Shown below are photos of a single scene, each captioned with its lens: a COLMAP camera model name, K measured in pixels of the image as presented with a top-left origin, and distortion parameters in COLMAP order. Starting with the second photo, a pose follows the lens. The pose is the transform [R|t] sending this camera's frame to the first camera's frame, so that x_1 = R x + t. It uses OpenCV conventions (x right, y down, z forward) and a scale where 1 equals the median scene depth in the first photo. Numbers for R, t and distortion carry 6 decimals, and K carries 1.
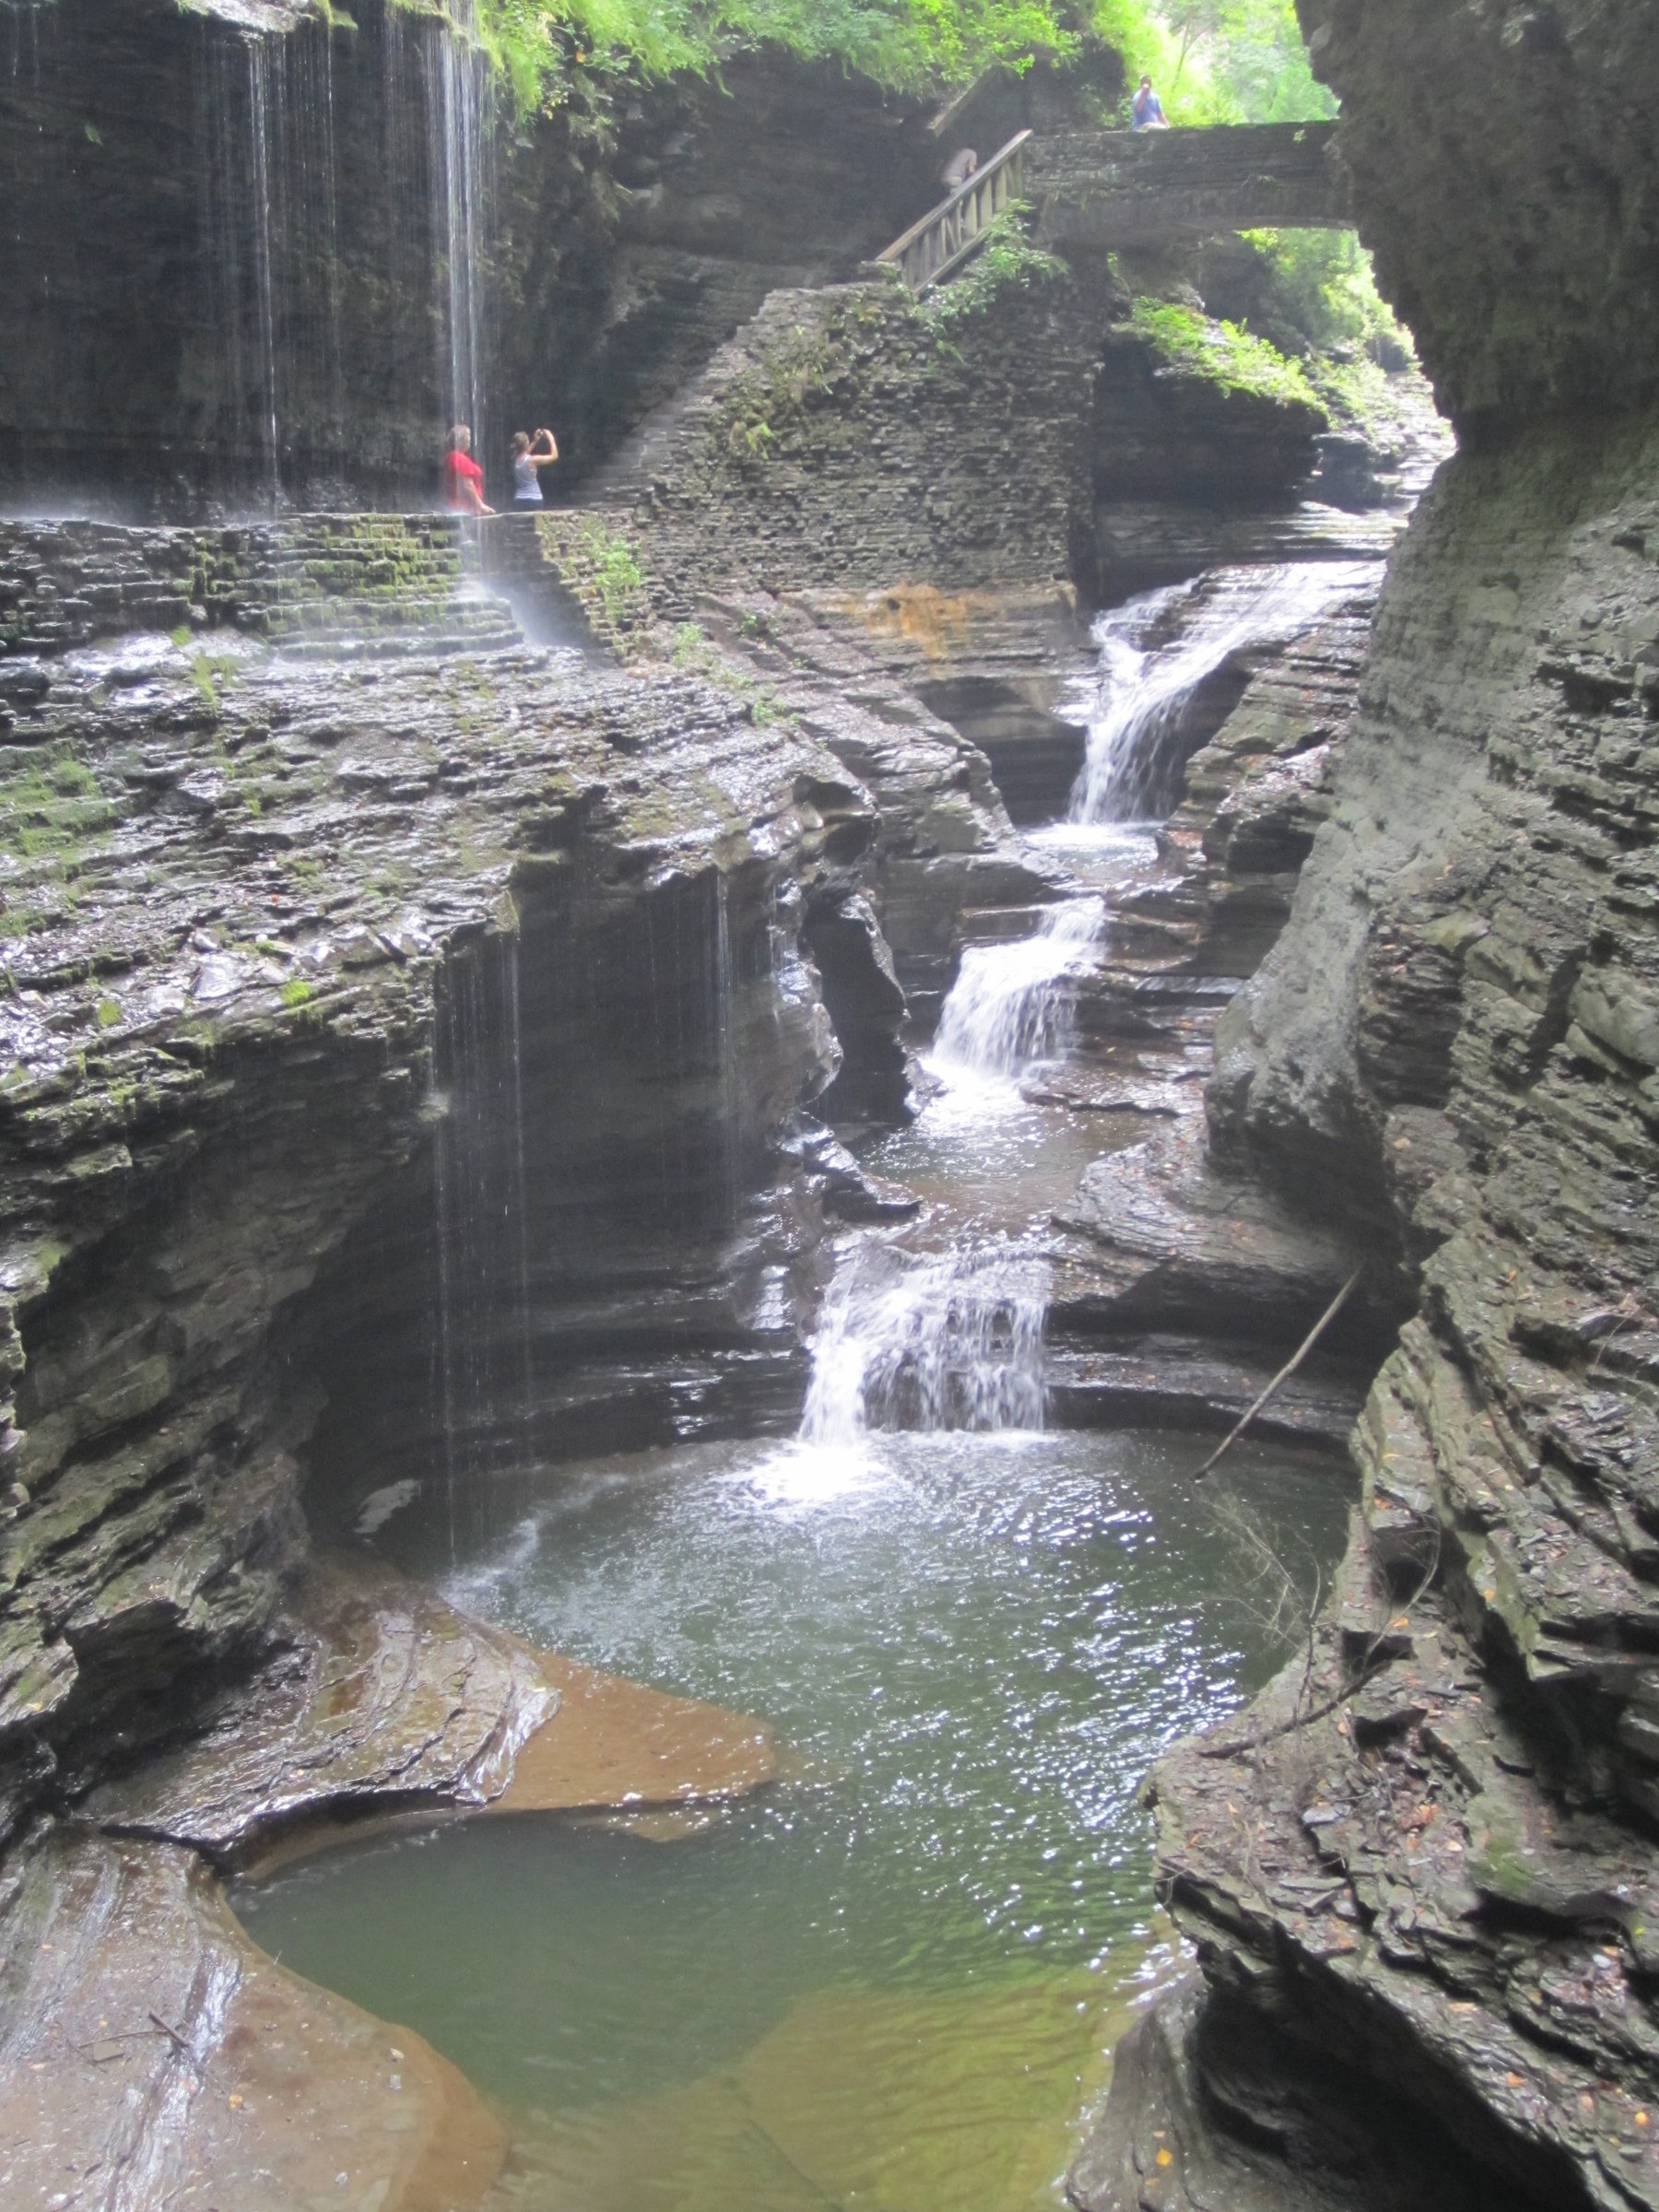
lens RADIAL K [[3101.4, 0, 828.7], [0, 3101.4, 1071.4], [0, 0, 1]] dist [-0.143304, -0.018980]
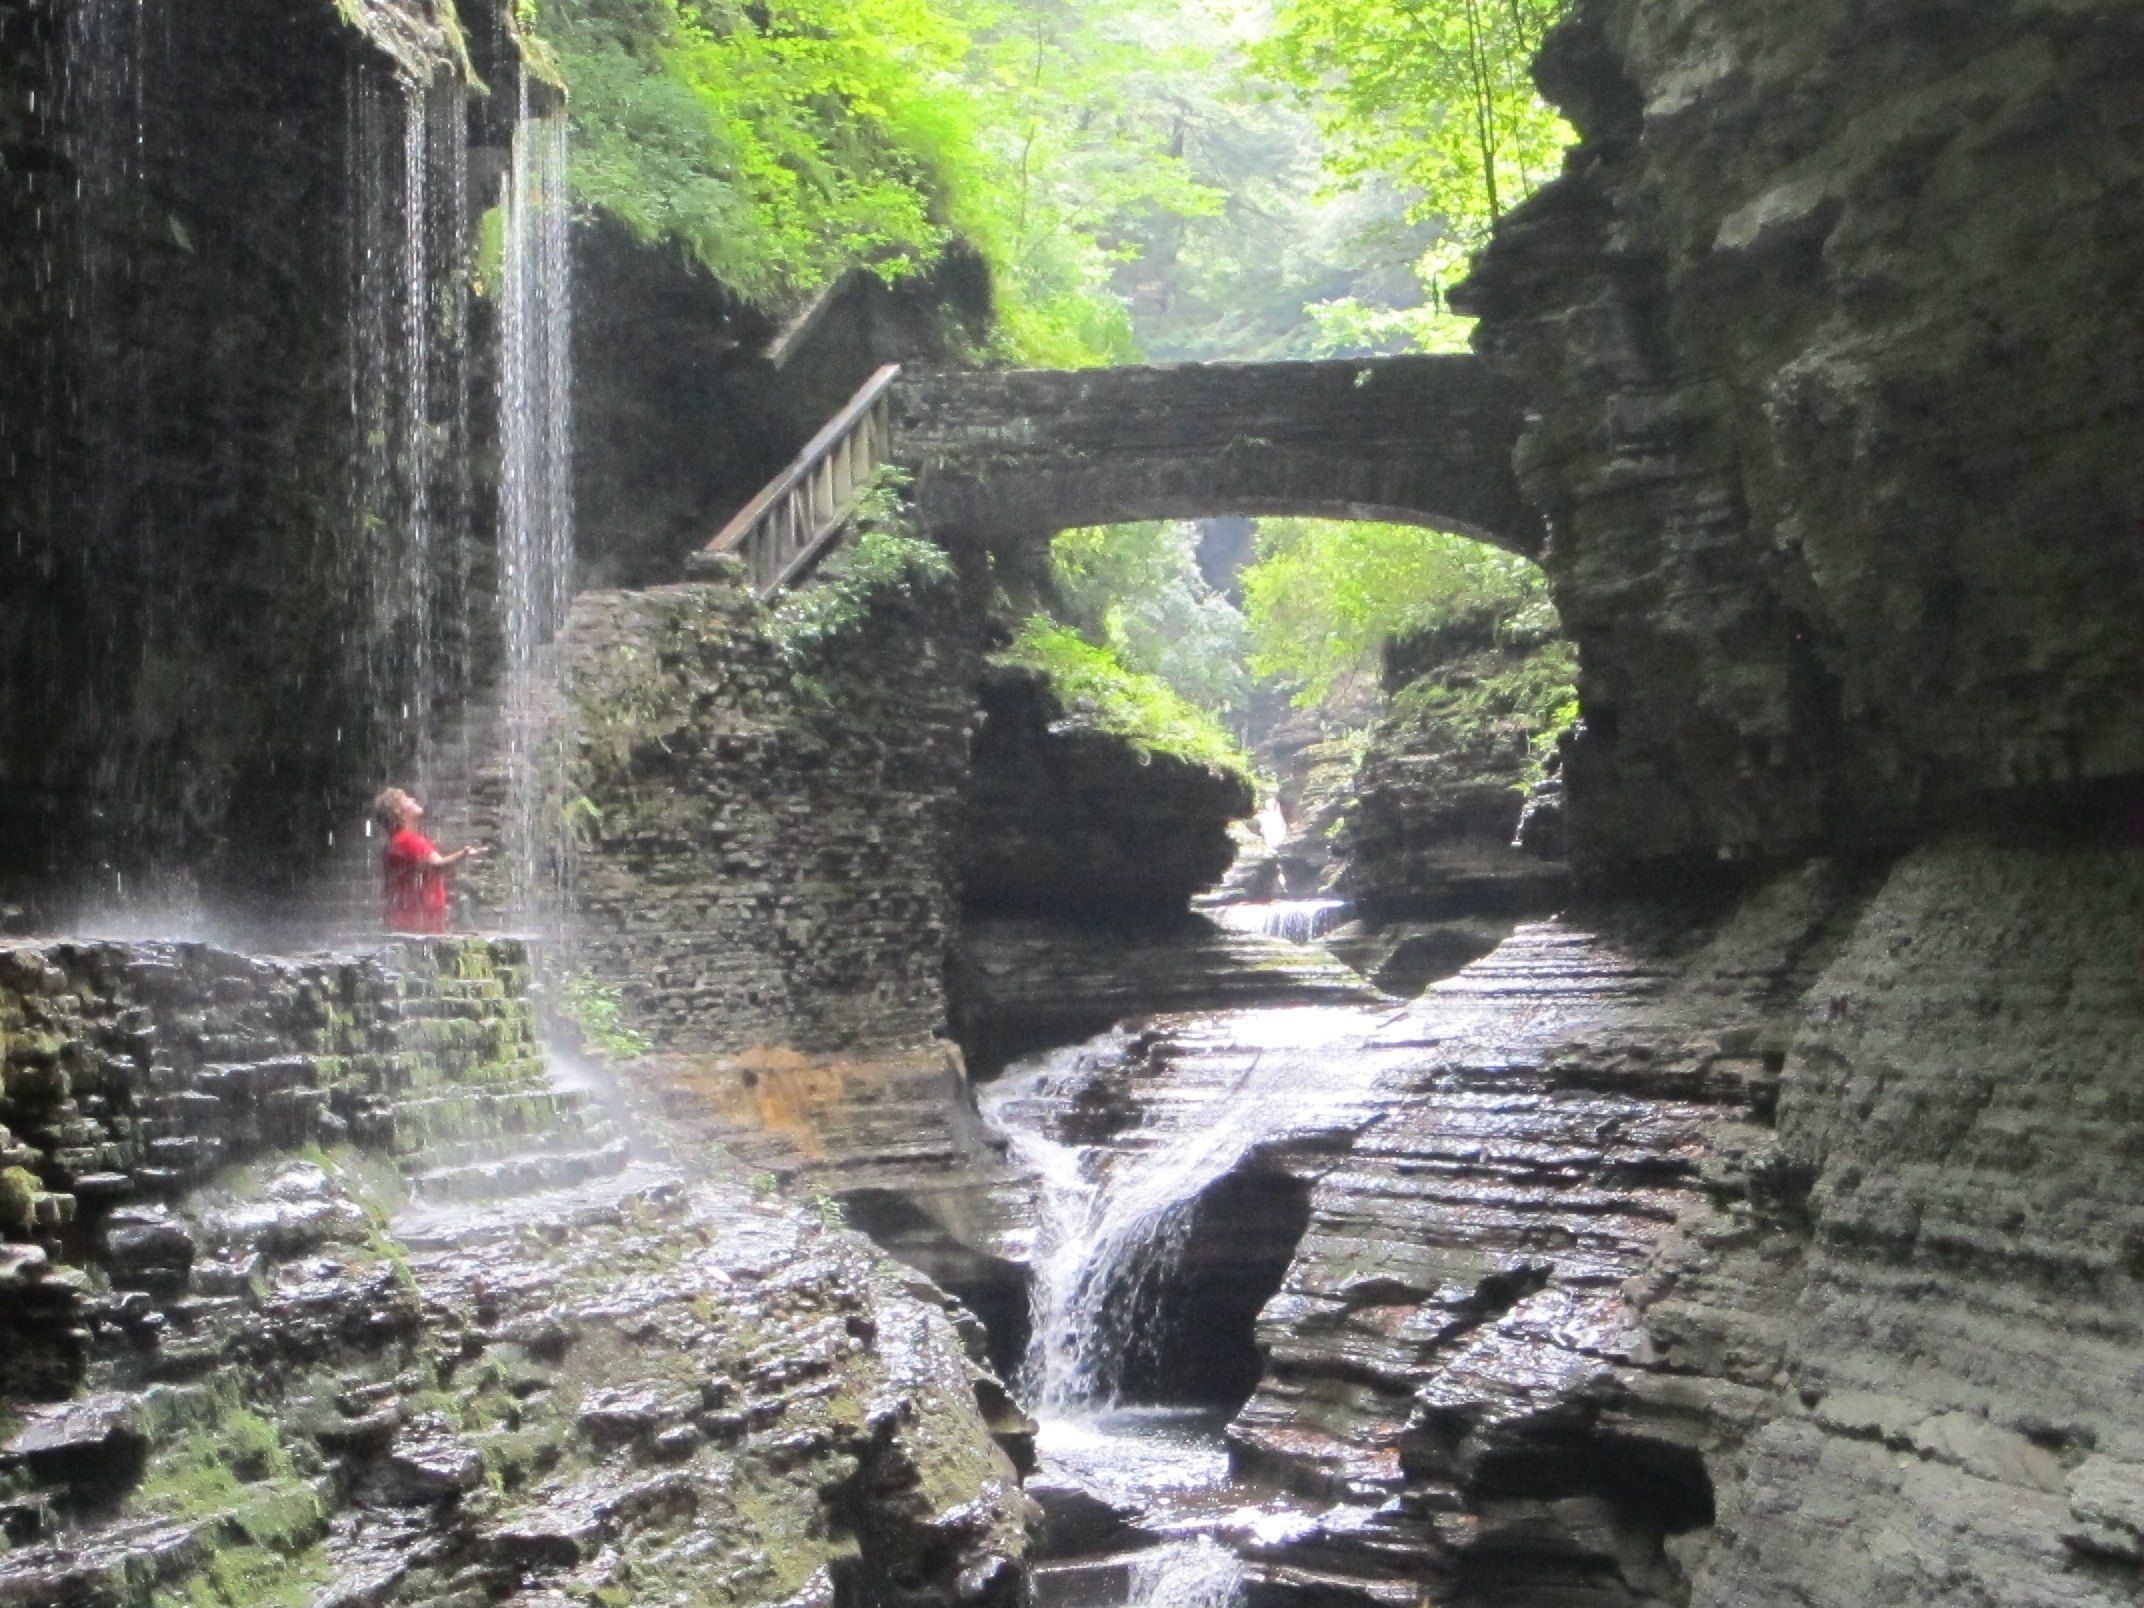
lens RADIAL K [[4333.0, 0, 1072.0], [0, 4333.0, 804.0], [0, 0, 1]] dist [-0.196025, 0.207546]
pose [[0.972208, 0.010279, 0.233895, -0.127870], [0.038487, 0.978428, -0.202971, -0.022585], [-0.230935, 0.206332, 0.950840, 0.122499]]
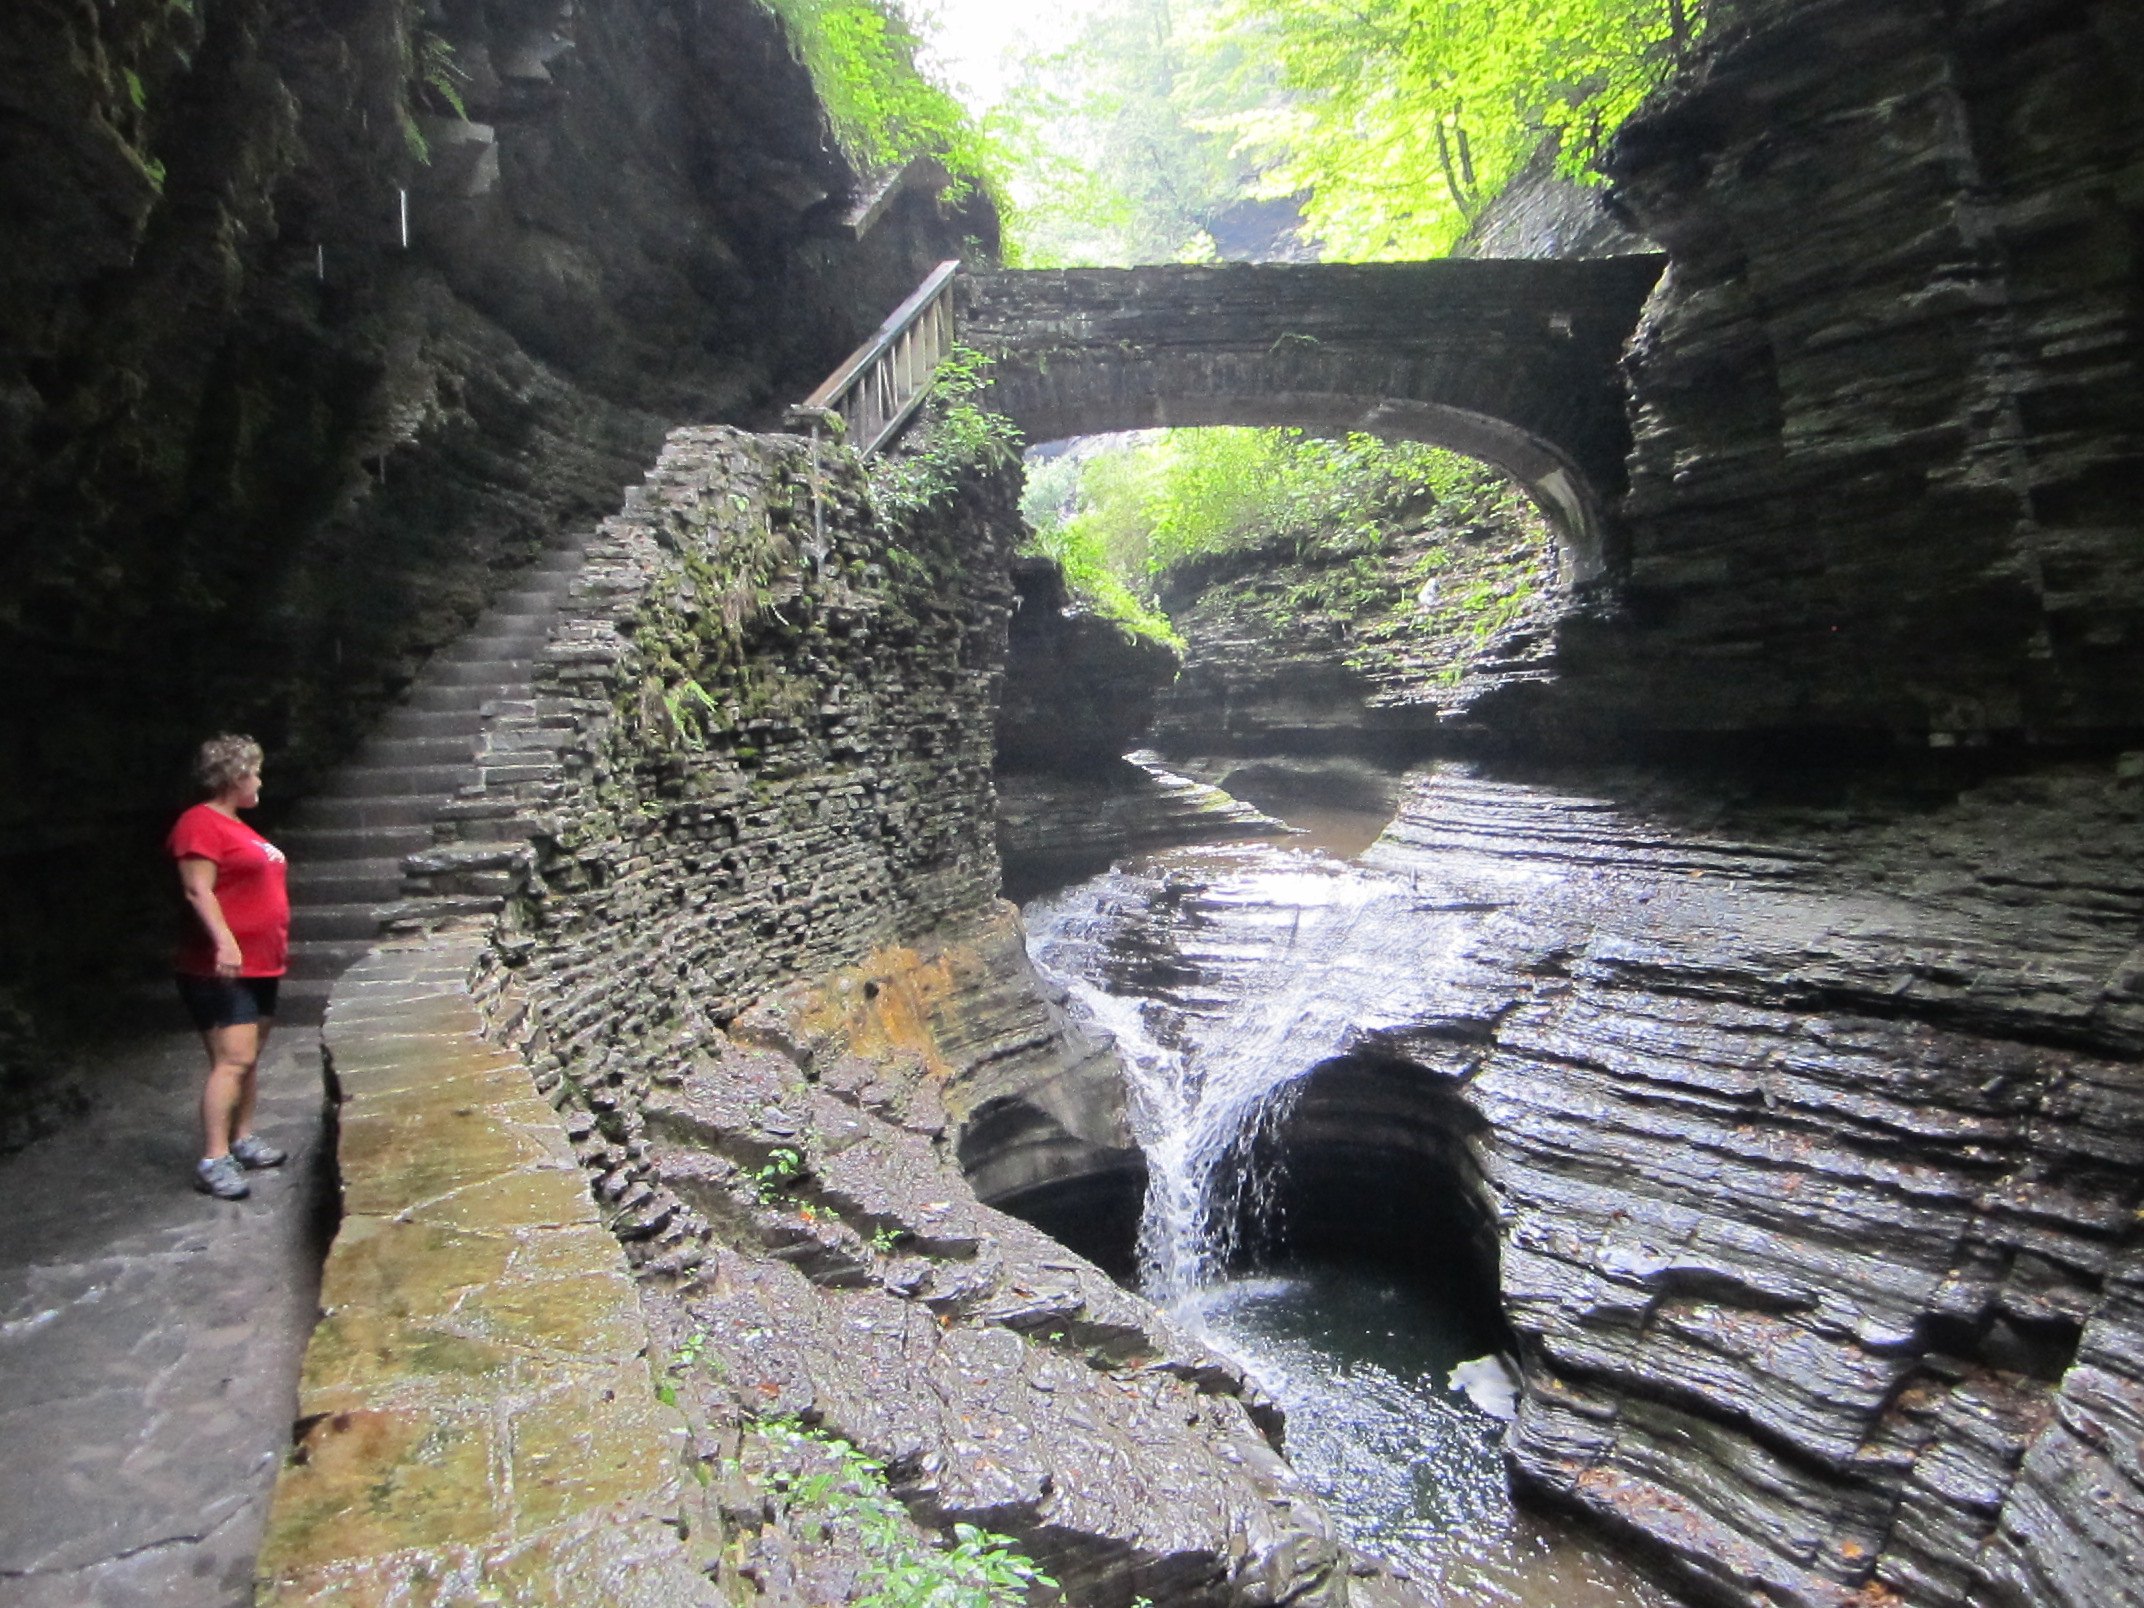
lens RADIAL K [[1776.3, 0, 1072.0], [0, 1776.3, 804.0], [0, 0, 1]] dist [-0.058367, 0.004979]
pose [[0.927406, -0.018417, 0.373602, -0.068800], [0.067647, 0.990576, -0.119091, -0.147537], [-0.367888, 0.135719, 0.919912, 0.695262]]
